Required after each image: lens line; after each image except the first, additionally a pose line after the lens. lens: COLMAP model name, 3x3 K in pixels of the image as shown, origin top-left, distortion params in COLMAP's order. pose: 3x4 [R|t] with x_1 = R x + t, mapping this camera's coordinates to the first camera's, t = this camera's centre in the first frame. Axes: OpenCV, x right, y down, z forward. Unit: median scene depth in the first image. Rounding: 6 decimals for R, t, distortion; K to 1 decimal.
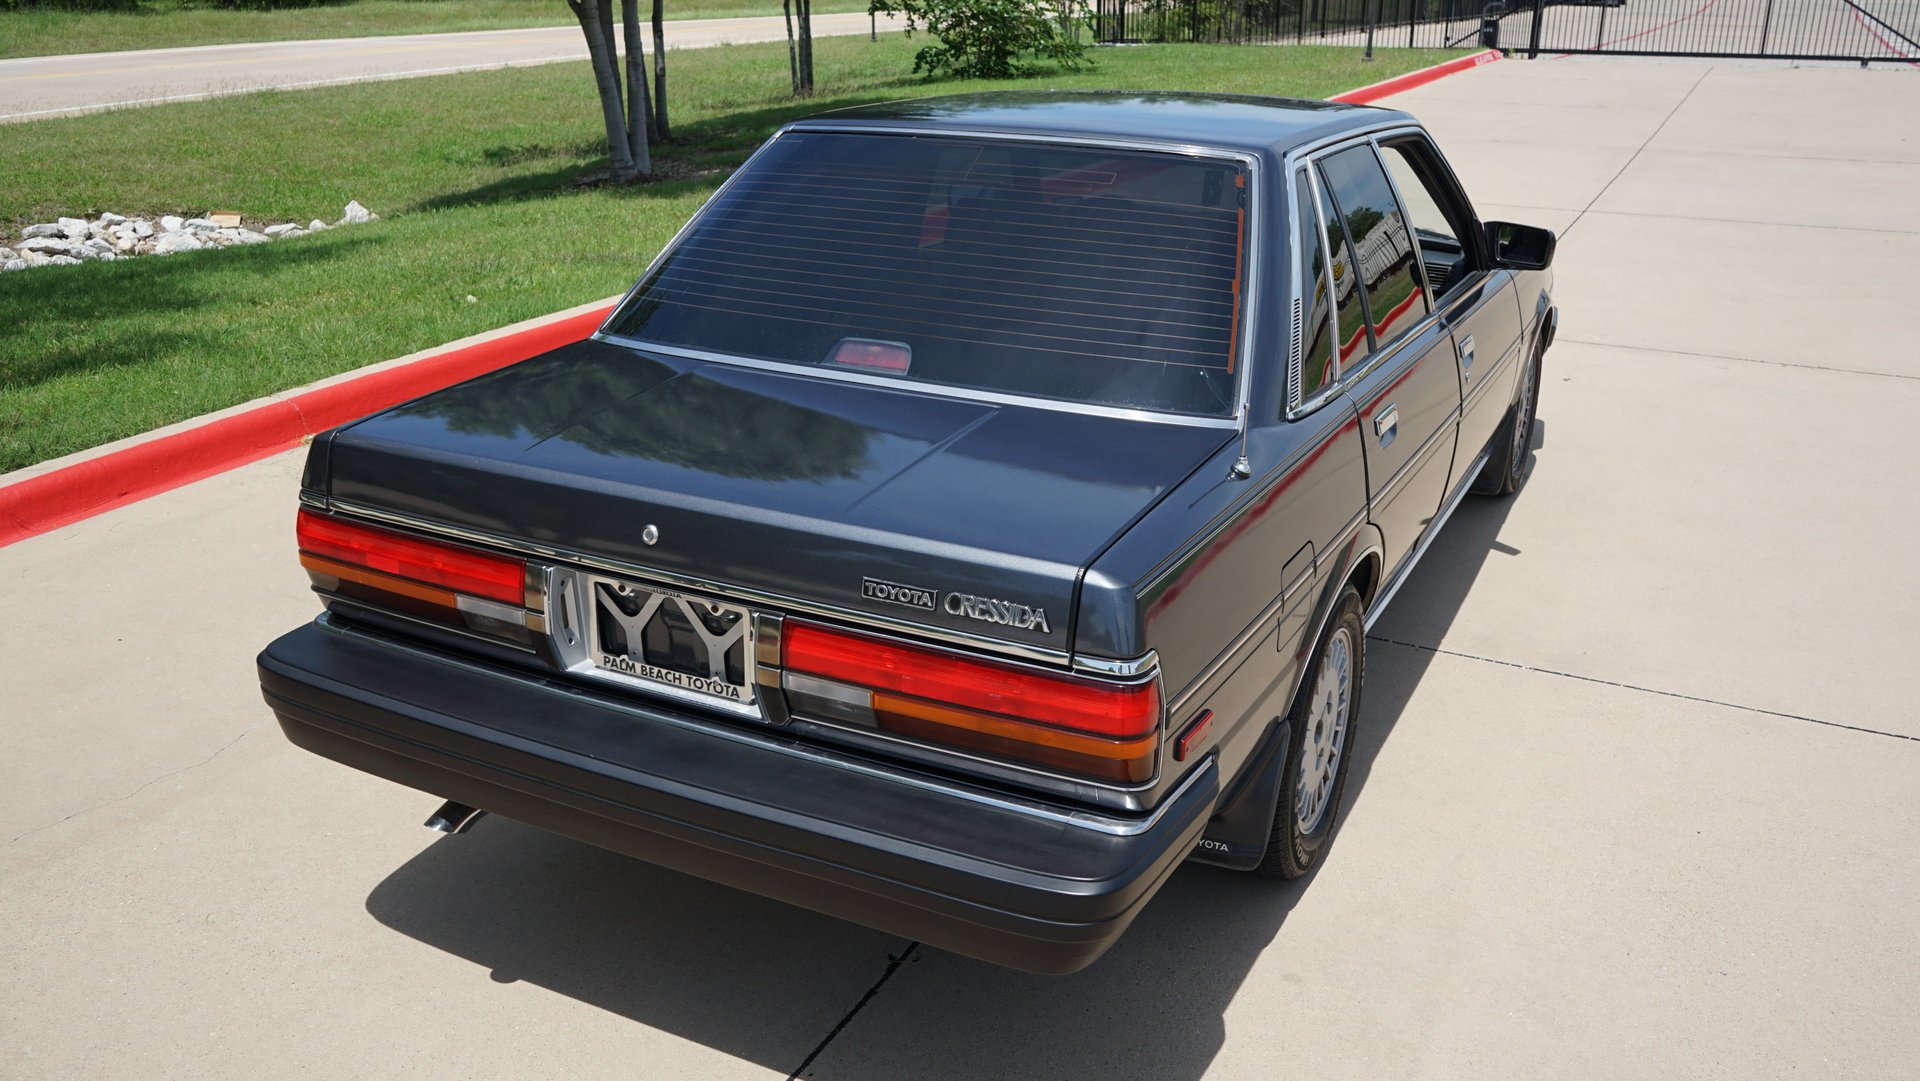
lens RADIAL K [[1577.7, 0, 967.1], [0, 1577.7, 531.6], [0, 0, 1]] dist [-0.008015, 0.004682]
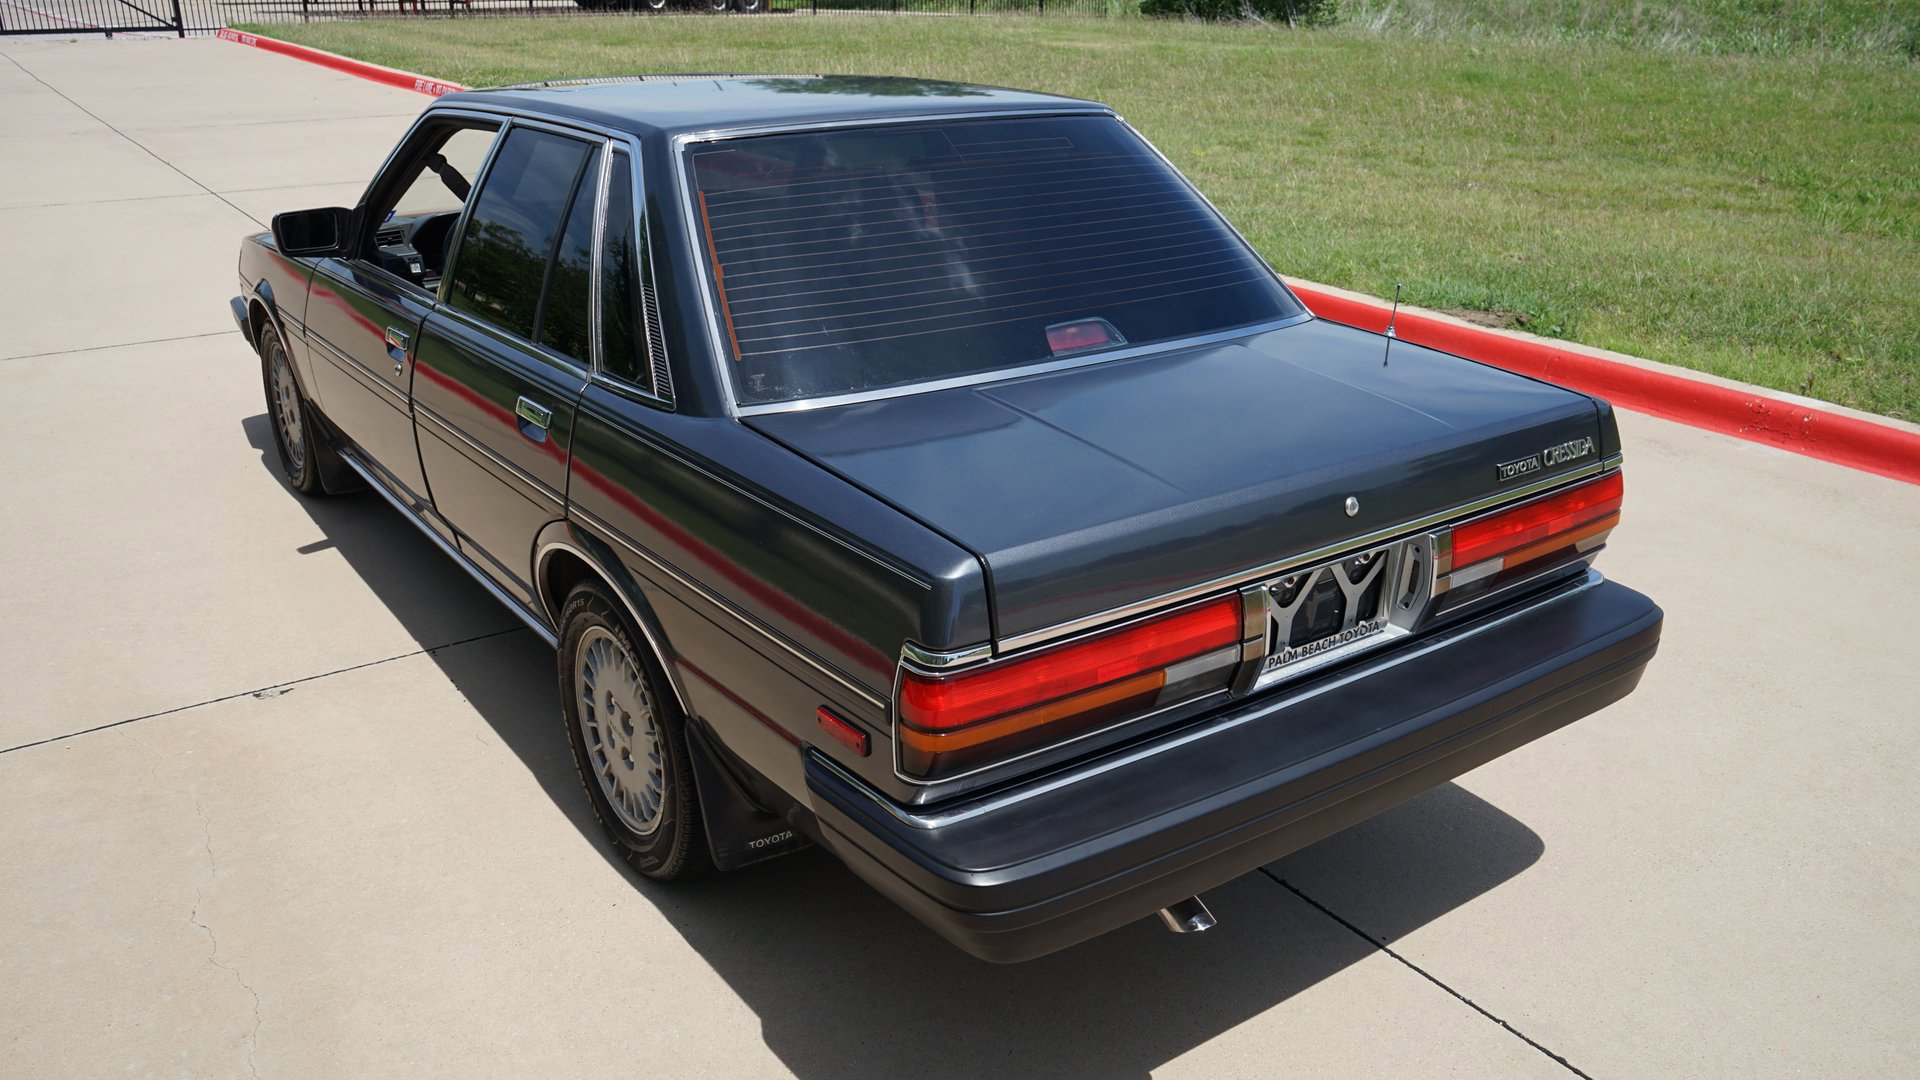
lens RADIAL K [[1515.7, 0, 965.0], [0, 1515.7, 526.5], [0, 0, 1]] dist [-0.013117, 0.008567]
pose [[0.482699, -0.322534, 0.814232, -1.086353], [0.300816, 0.934211, 0.191728, -0.241951], [-0.822503, 0.152386, 0.547966, 0.636604]]
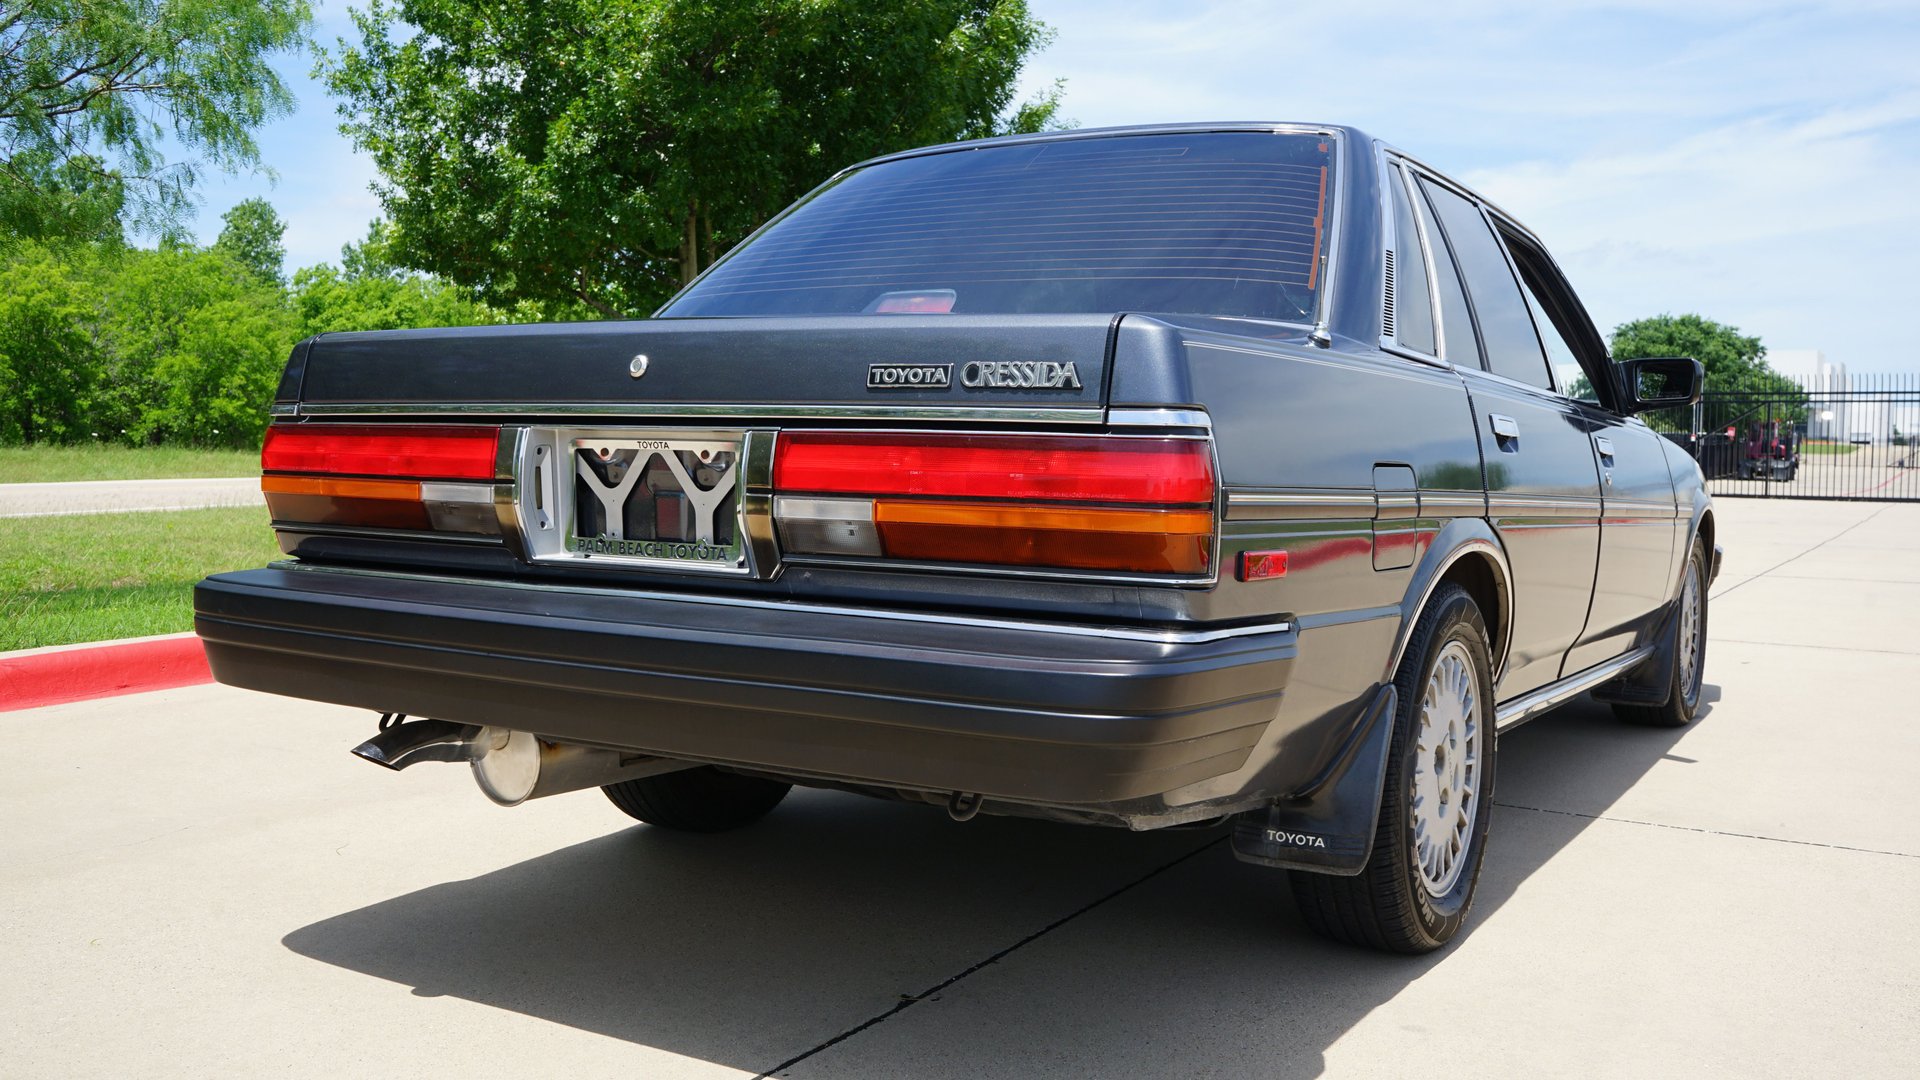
lens RADIAL K [[1709.9, 0, 967.6], [0, 1709.9, 545.3], [0, 0, 1]] dist [0.002287, 0.006874]
pose [[0.997190, 0.013623, -0.073663, 0.051571], [-0.034573, 0.956029, -0.291227, 0.353207], [0.066456, 0.292955, 0.953814, 0.125693]]
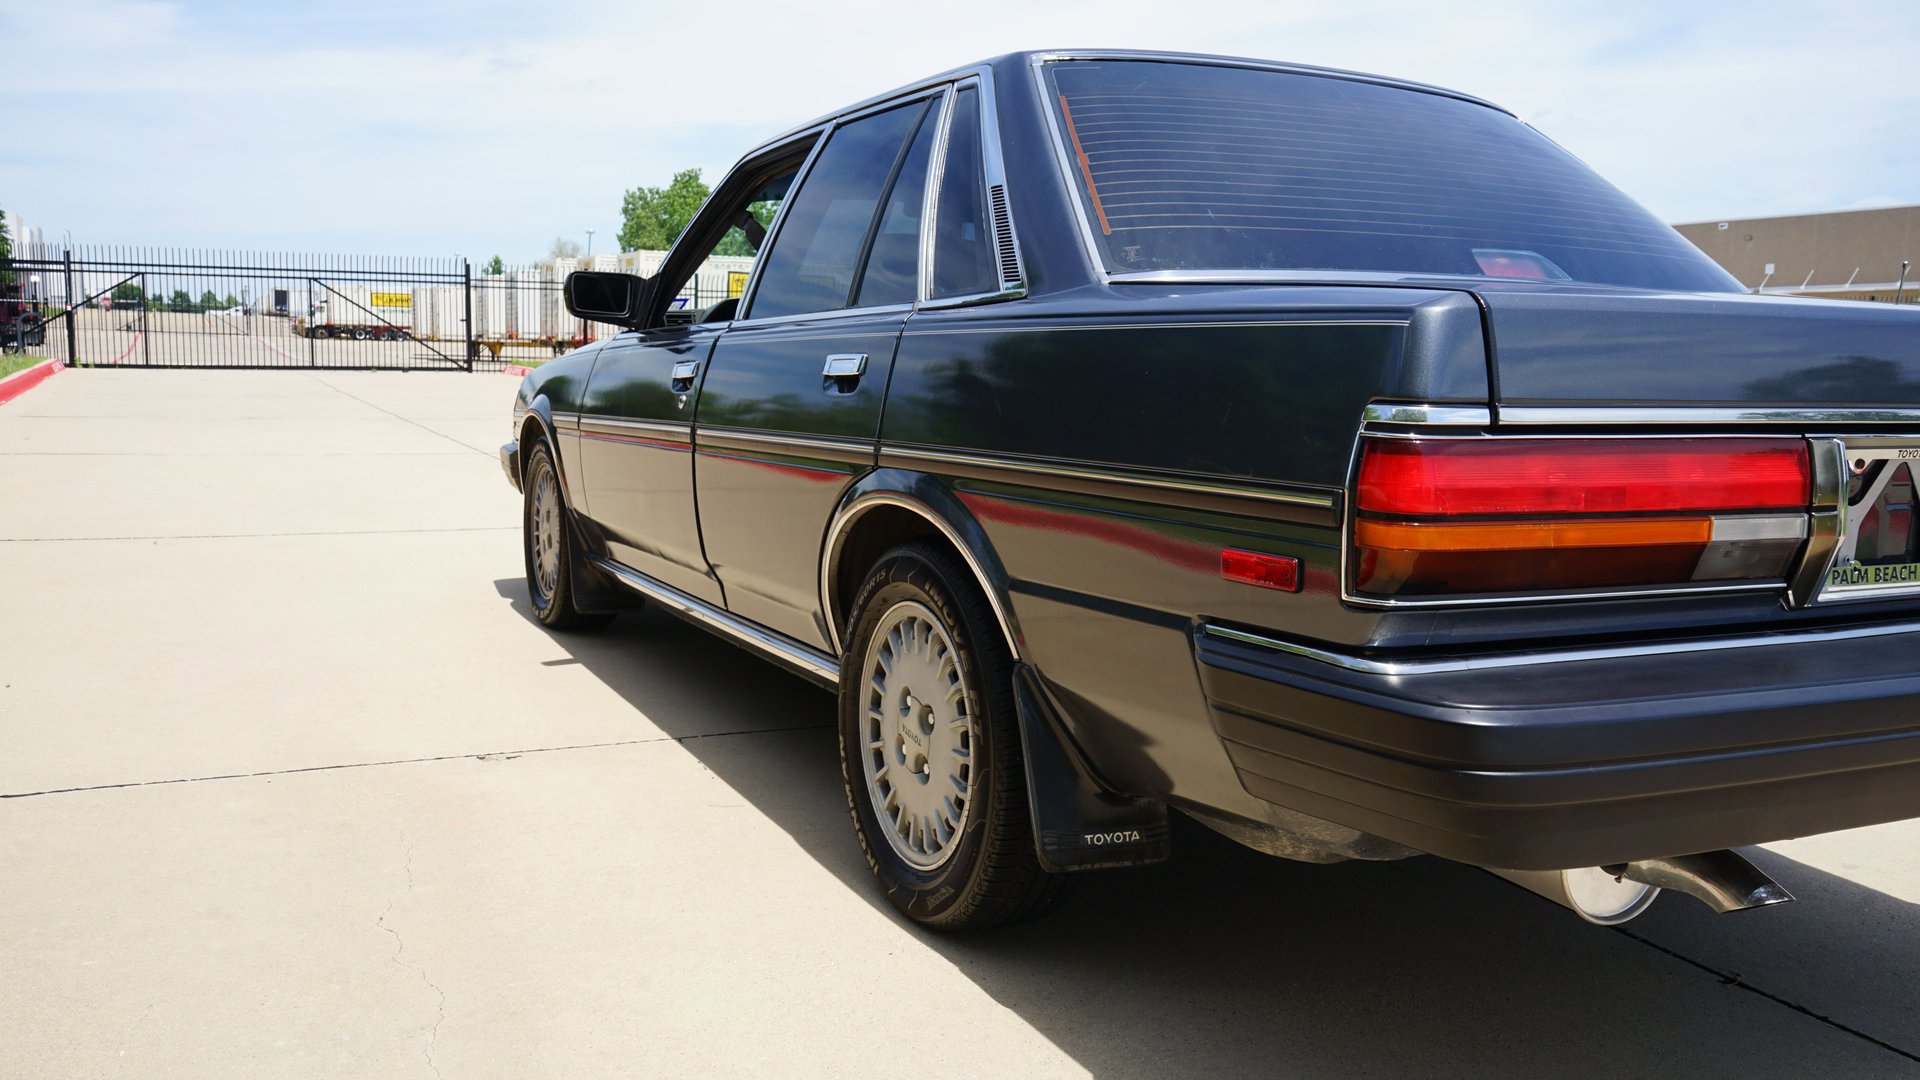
lens RADIAL K [[1577.7, 0, 967.4], [0, 1577.7, 543.0], [0, 0, 1]] dist [-0.008015, 0.004682]
pose [[0.610139, -0.092415, 0.786886, -1.050200], [0.256506, 0.962725, -0.085824, 0.028023], [-0.749623, 0.254206, 0.611101, 0.870752]]
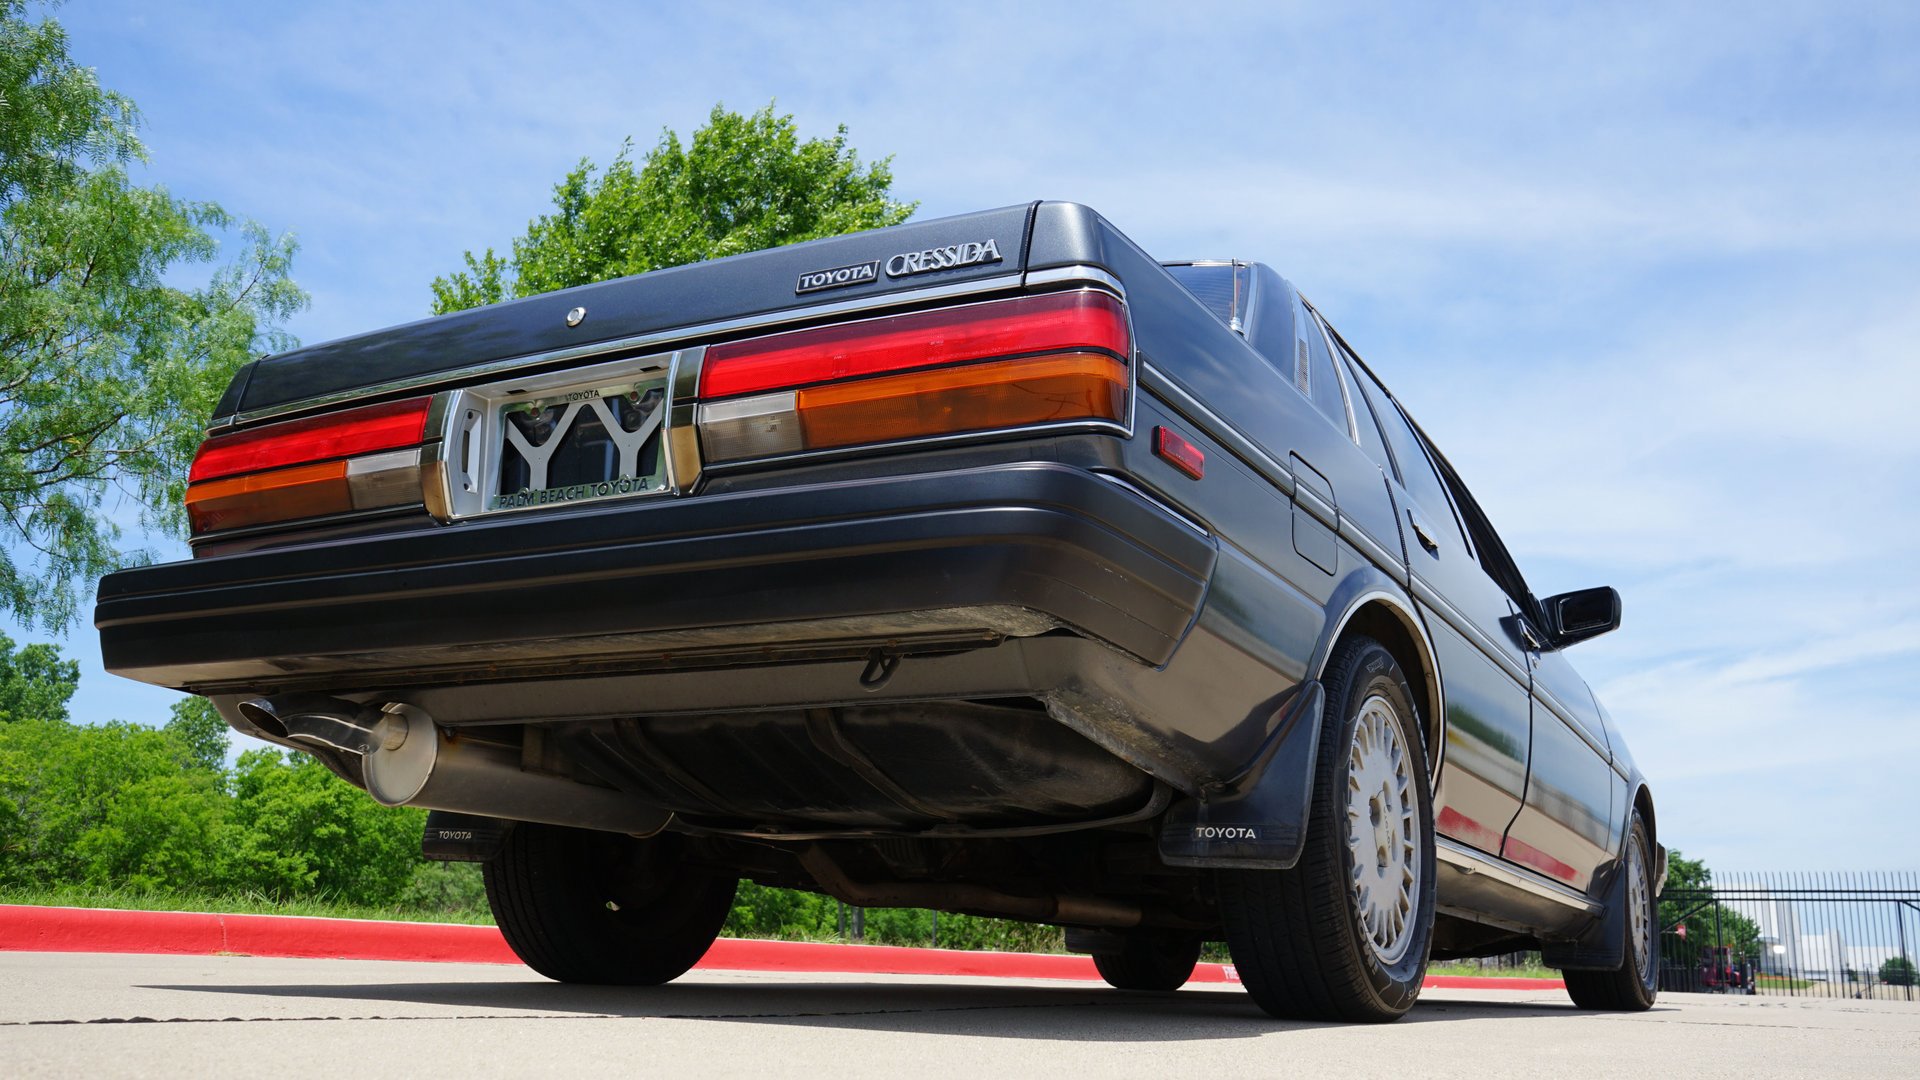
lens RADIAL K [[1709.9, 0, 965.6], [0, 1709.9, 549.8], [0, 0, 1]] dist [0.002287, 0.006874]
pose [[0.998645, 0.017794, -0.048913, 0.070306], [-0.042424, 0.822724, -0.566856, 0.631376], [0.030155, 0.568162, 0.822364, 0.262217]]
